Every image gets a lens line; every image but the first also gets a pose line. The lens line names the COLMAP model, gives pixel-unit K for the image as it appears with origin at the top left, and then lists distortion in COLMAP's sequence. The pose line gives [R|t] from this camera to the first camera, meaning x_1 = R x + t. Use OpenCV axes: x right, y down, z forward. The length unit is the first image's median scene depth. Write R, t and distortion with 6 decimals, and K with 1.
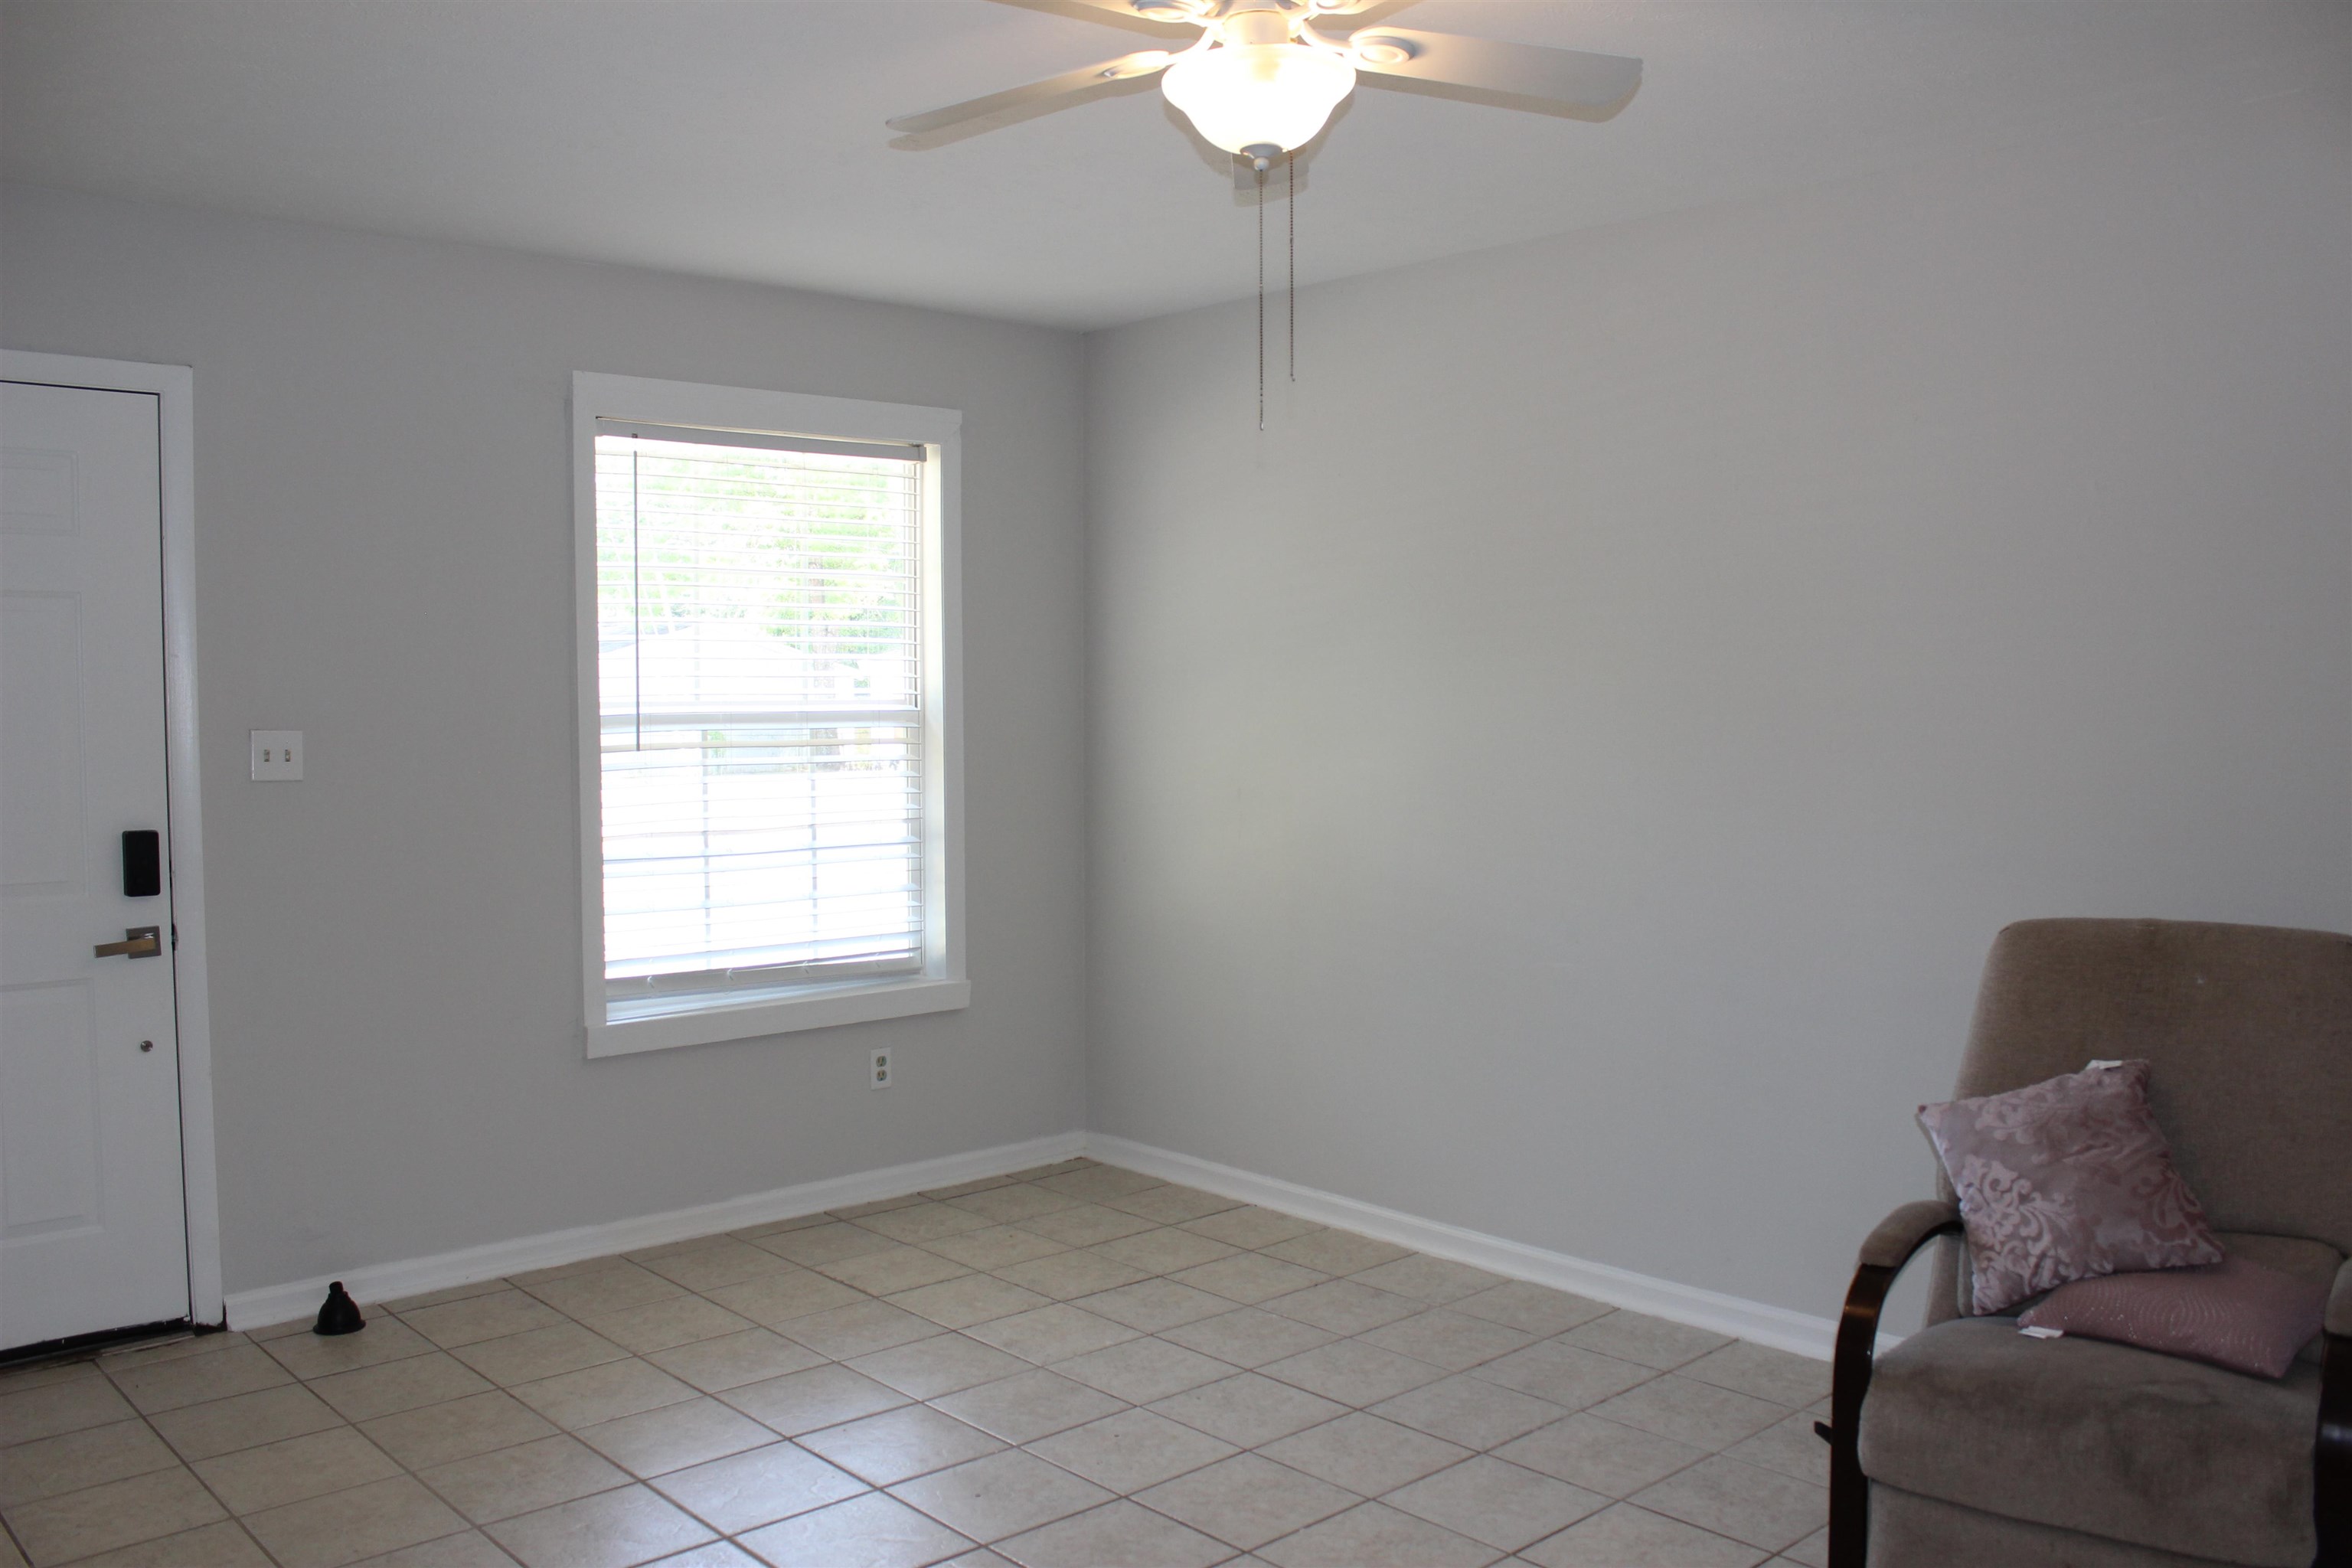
lens RADIAL K [[1958.6, 0, 1173.7], [0, 1958.6, 778.7], [0, 0, 1]] dist [-0.102590, 0.060762]
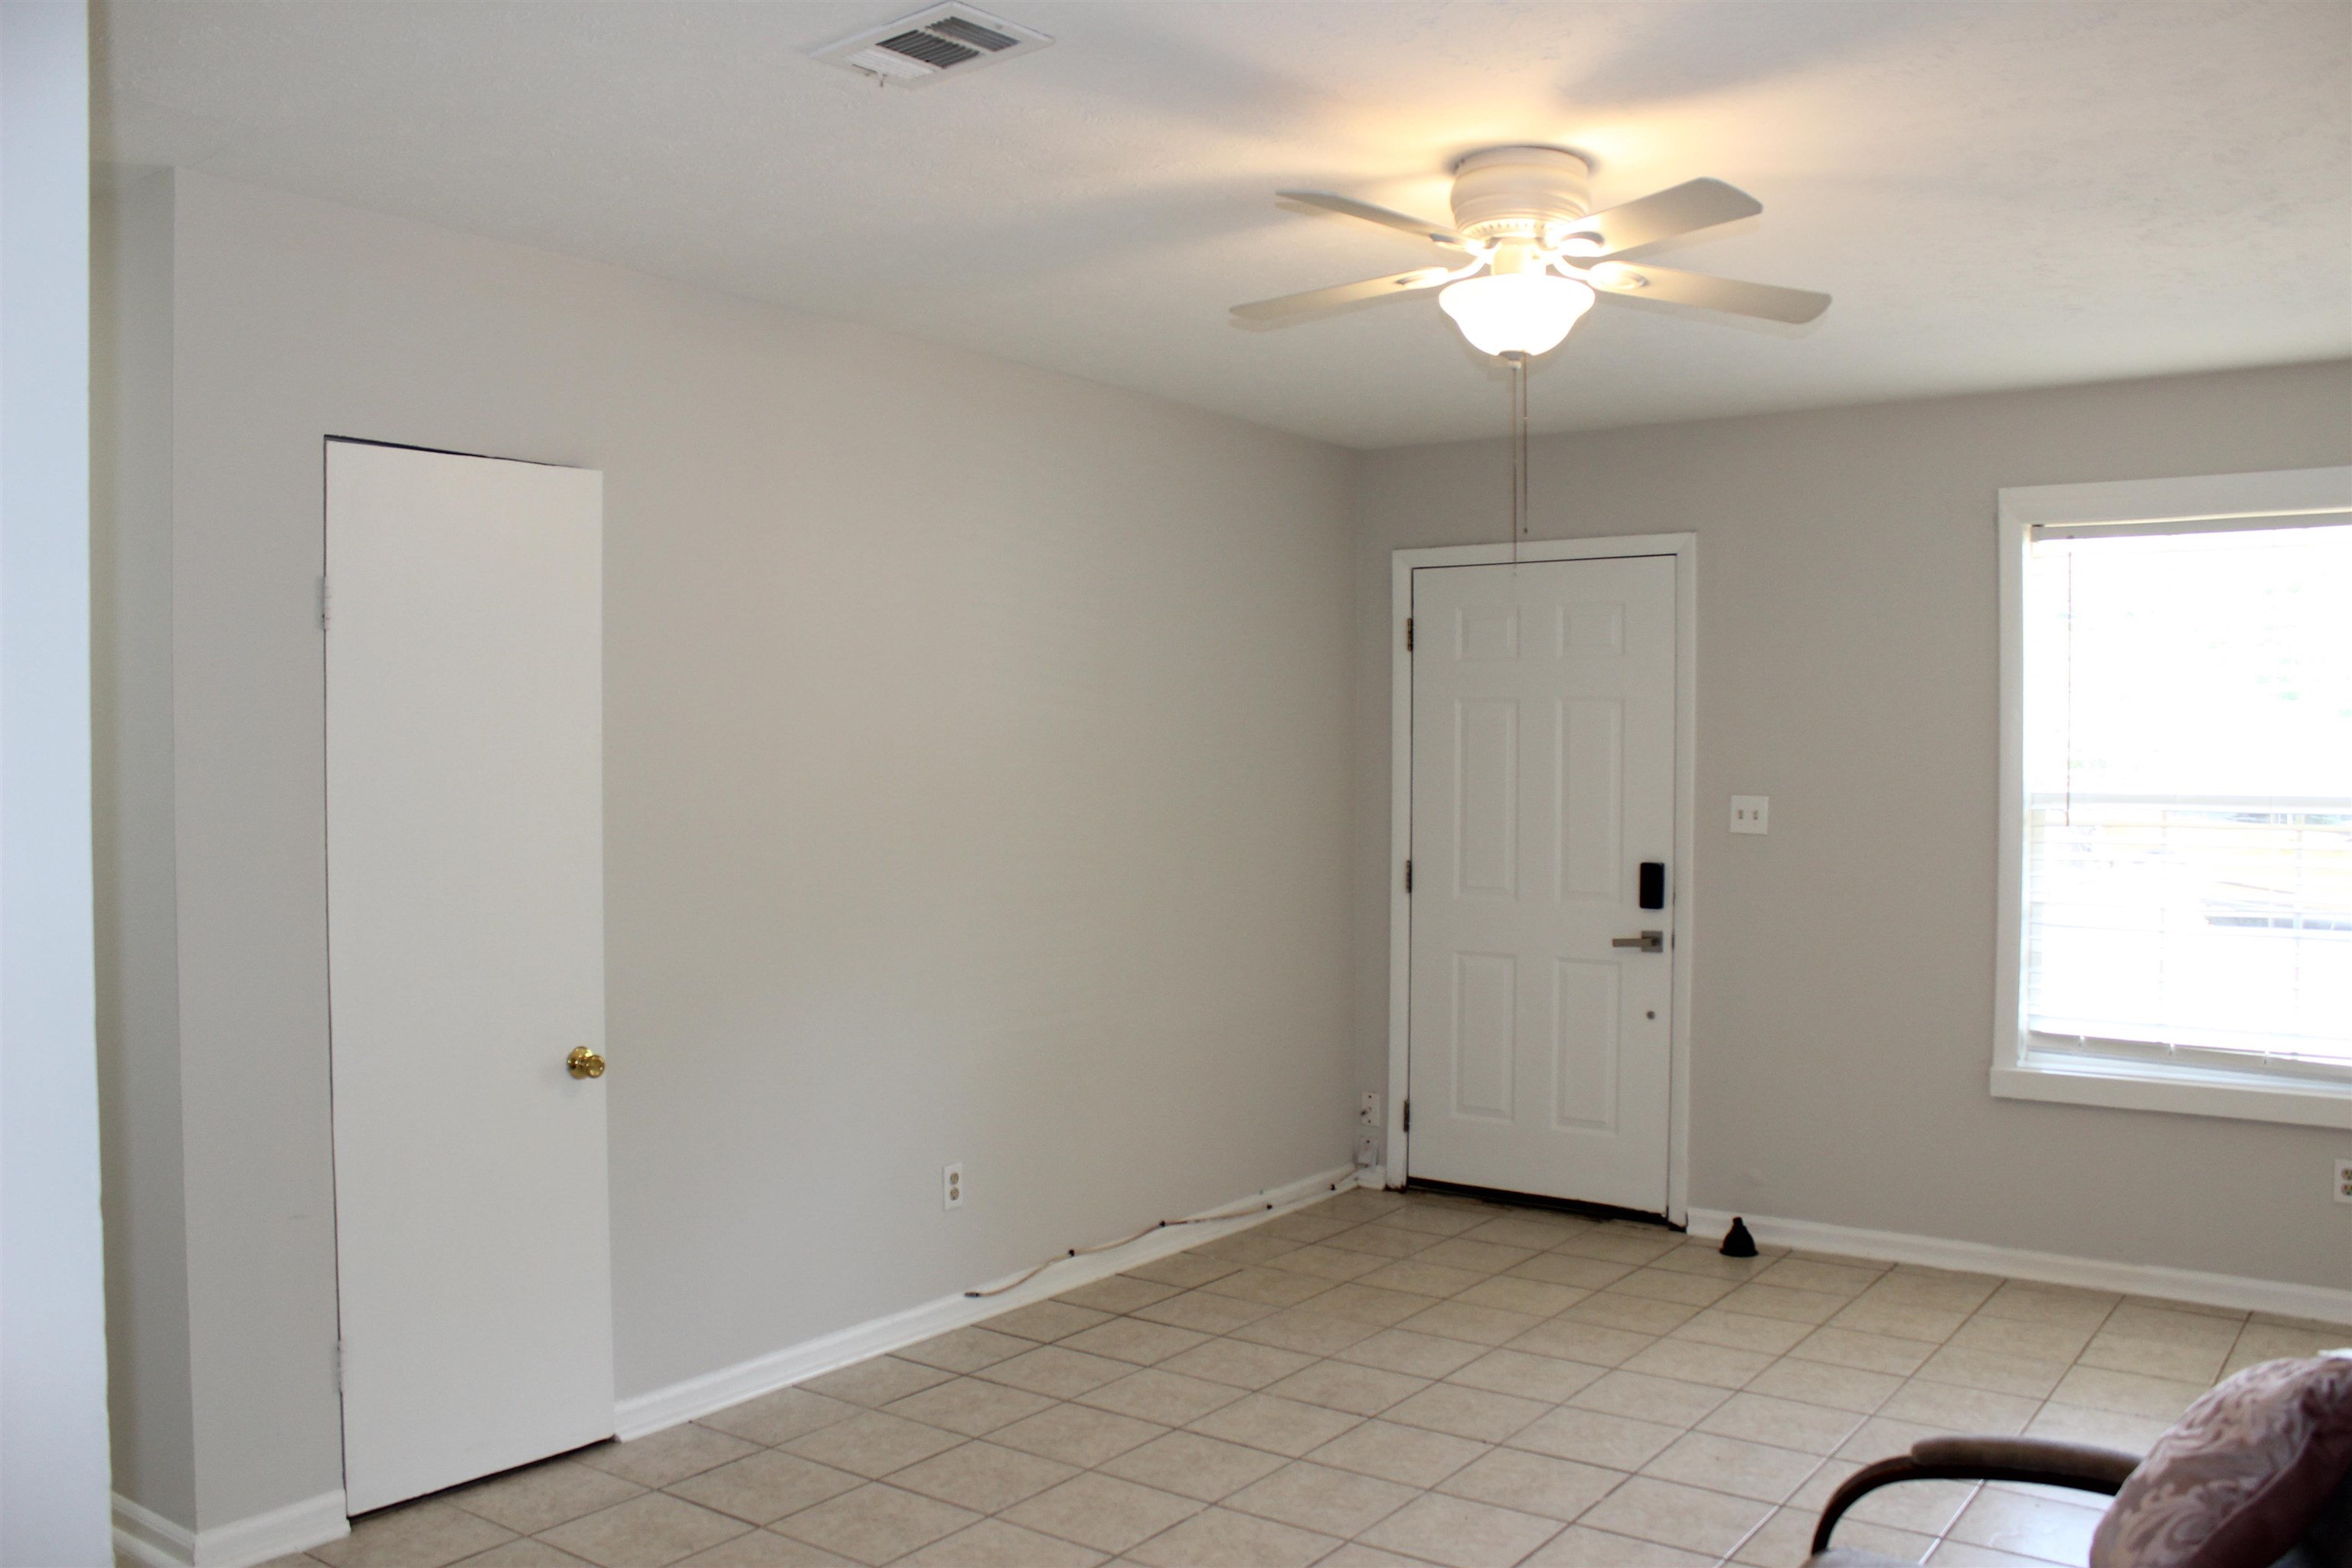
lens RADIAL K [[1958.6, 0, 1172.1], [0, 1958.6, 786.6], [0, 0, 1]] dist [-0.102590, 0.060762]
pose [[0.230606, 0.024377, -0.972742, 0.759666], [-0.050412, 0.998643, 0.013075, -0.029320], [0.971740, 0.046023, 0.231522, 0.305670]]
